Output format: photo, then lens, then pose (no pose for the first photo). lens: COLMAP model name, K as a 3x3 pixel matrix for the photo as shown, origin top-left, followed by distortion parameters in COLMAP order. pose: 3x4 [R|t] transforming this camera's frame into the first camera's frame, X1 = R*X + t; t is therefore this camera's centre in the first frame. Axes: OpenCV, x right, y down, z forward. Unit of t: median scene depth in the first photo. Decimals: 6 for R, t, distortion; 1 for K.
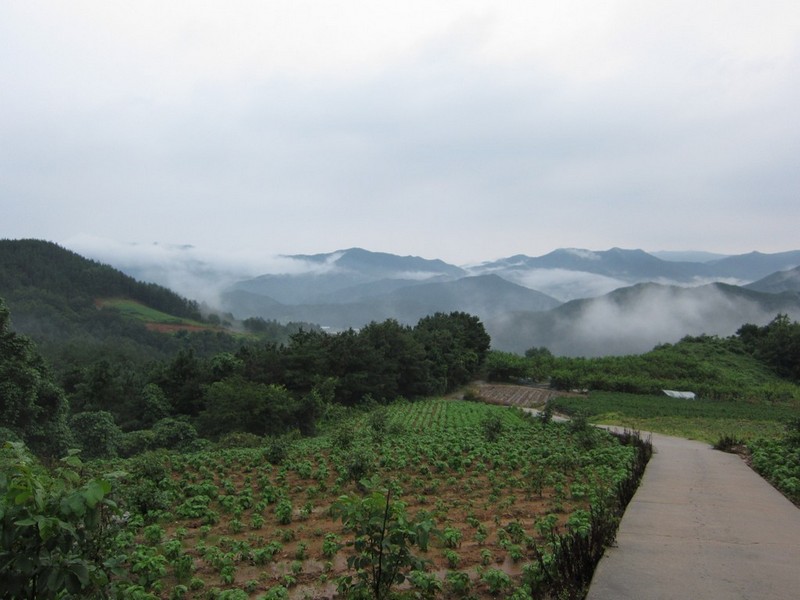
lens RADIAL K [[669.1, 0, 400.3], [0, 669.1, 301.2], [0, 0, 1]] dist [-0.059610, 0.033349]
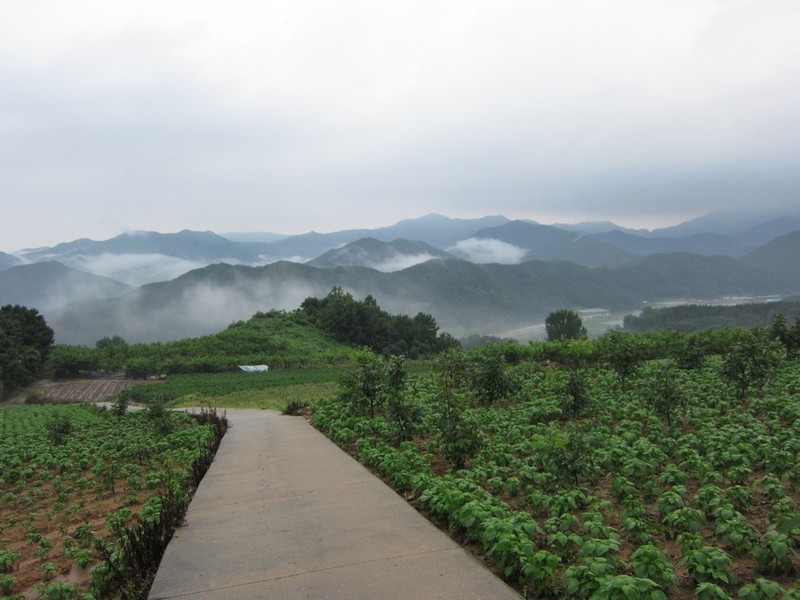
lens RADIAL K [[669.1, 0, 400.6], [0, 669.1, 301.1], [0, 0, 1]] dist [-0.059610, 0.033349]
pose [[0.812411, -0.069356, 0.578945, 0.007064], [0.053983, 0.997583, 0.043755, 0.000110], [-0.580580, -0.004293, 0.814192, -0.004652]]
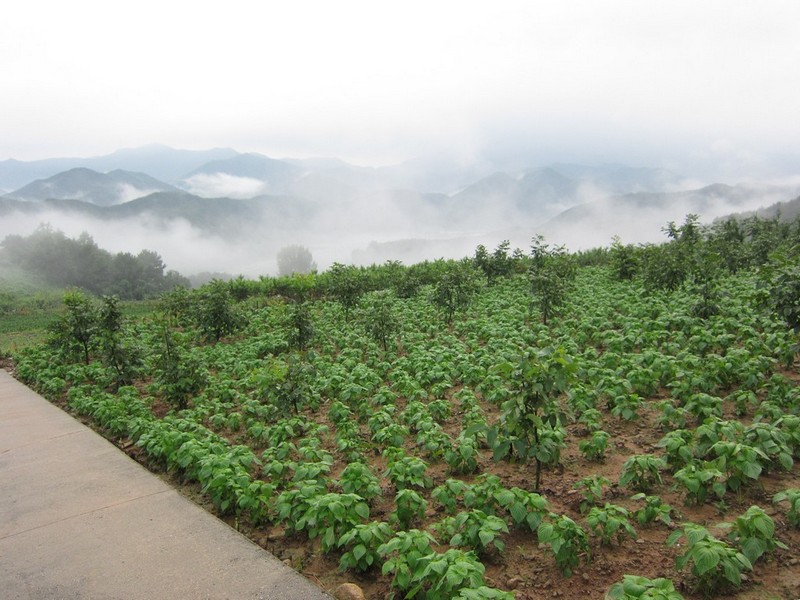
lens RADIAL K [[669.1, 0, 400.7], [0, 669.1, 302.5], [0, 0, 1]] dist [-0.059610, 0.033349]
pose [[0.525447, -0.156974, 0.836220, 0.013262], [0.039454, 0.986271, 0.160350, 0.001586], [-0.849911, -0.051263, 0.524427, -0.007395]]
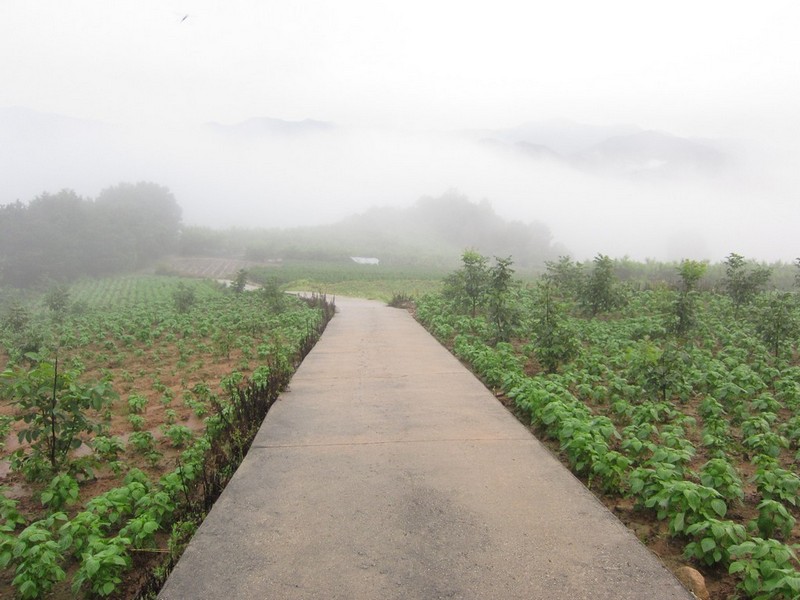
lens RADIAL K [[669.1, 0, 400.9], [0, 669.1, 301.8], [0, 0, 1]] dist [-0.059610, 0.033349]
pose [[0.901817, -0.065962, 0.427054, 0.006003], [-0.017145, 0.982040, 0.187890, 0.001705], [-0.431778, -0.176765, 0.884490, -0.012826]]
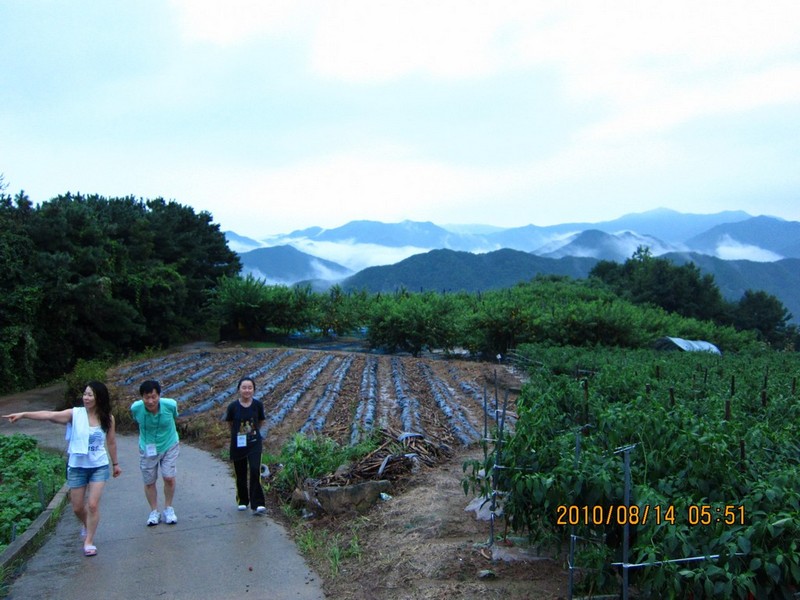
lens RADIAL K [[669.1, 0, 402.9], [0, 669.1, 298.9], [0, 0, 1]] dist [-0.059610, 0.033349]
pose [[0.953265, -0.027398, 0.300890, 0.361517], [0.016568, 0.999122, 0.038486, 0.242641], [-0.301680, -0.031702, 0.952882, 1.757092]]
